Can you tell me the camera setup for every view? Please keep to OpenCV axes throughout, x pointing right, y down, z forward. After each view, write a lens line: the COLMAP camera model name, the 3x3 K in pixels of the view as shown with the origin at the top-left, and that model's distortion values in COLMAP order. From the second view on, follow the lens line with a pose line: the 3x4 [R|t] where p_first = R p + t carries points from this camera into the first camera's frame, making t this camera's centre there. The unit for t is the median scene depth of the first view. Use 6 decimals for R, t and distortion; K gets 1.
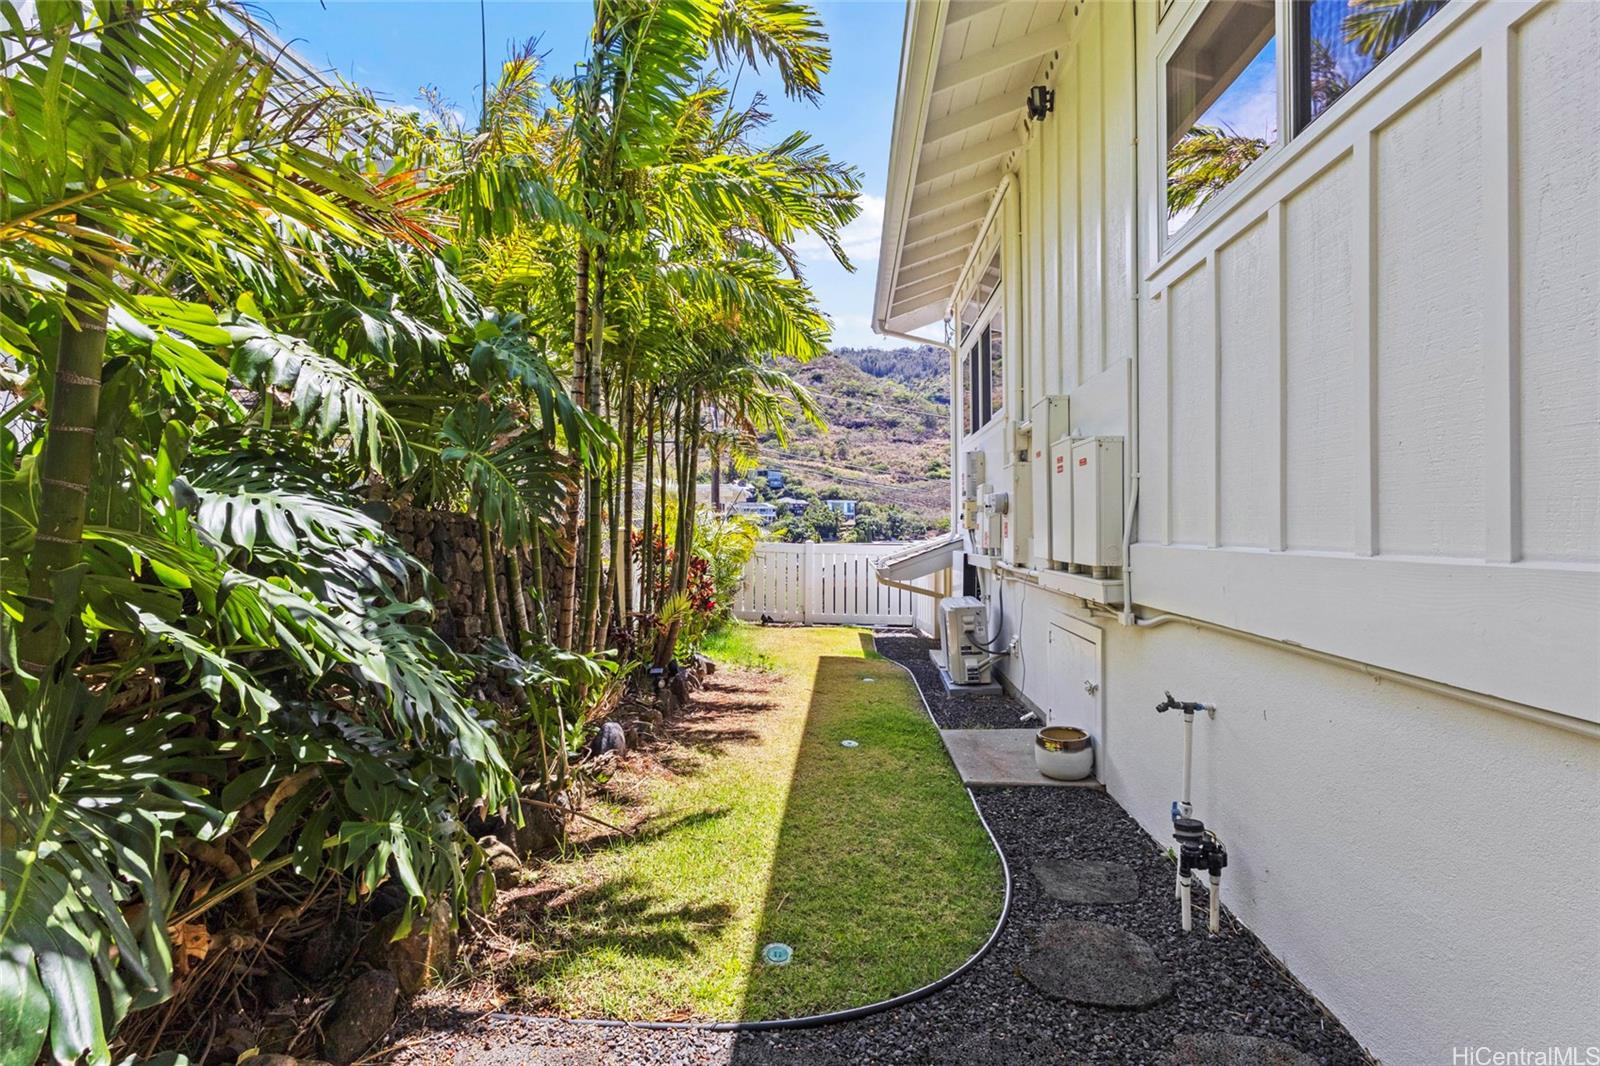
lens RADIAL K [[752.0, 0, 793.3], [0, 752.0, 529.0], [0, 0, 1]] dist [-0.003638, -0.003534]
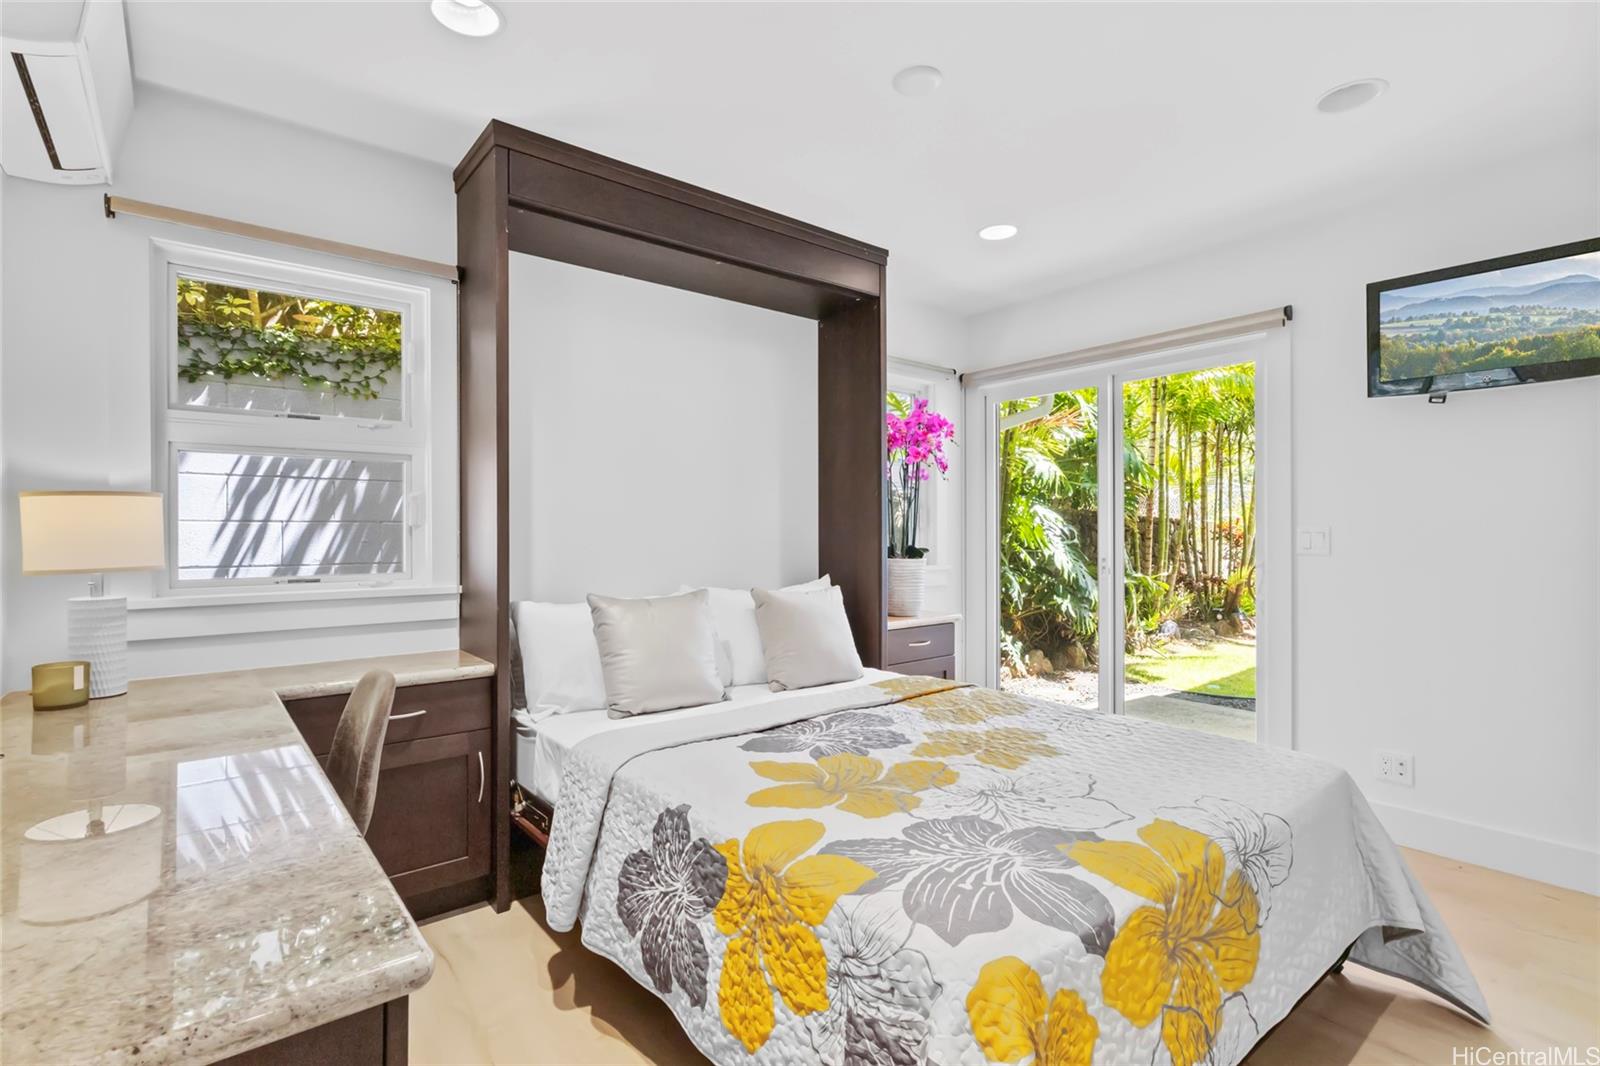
lens RADIAL K [[752.0, 0, 793.8], [0, 752.0, 532.9], [0, 0, 1]] dist [-0.003638, -0.003534]
pose [[0.683085, -0.000040, -0.730338, 0.792585], [0.002040, 0.999996, 0.001854, 0.049104], [0.730336, -0.002756, 0.683083, -1.590670]]
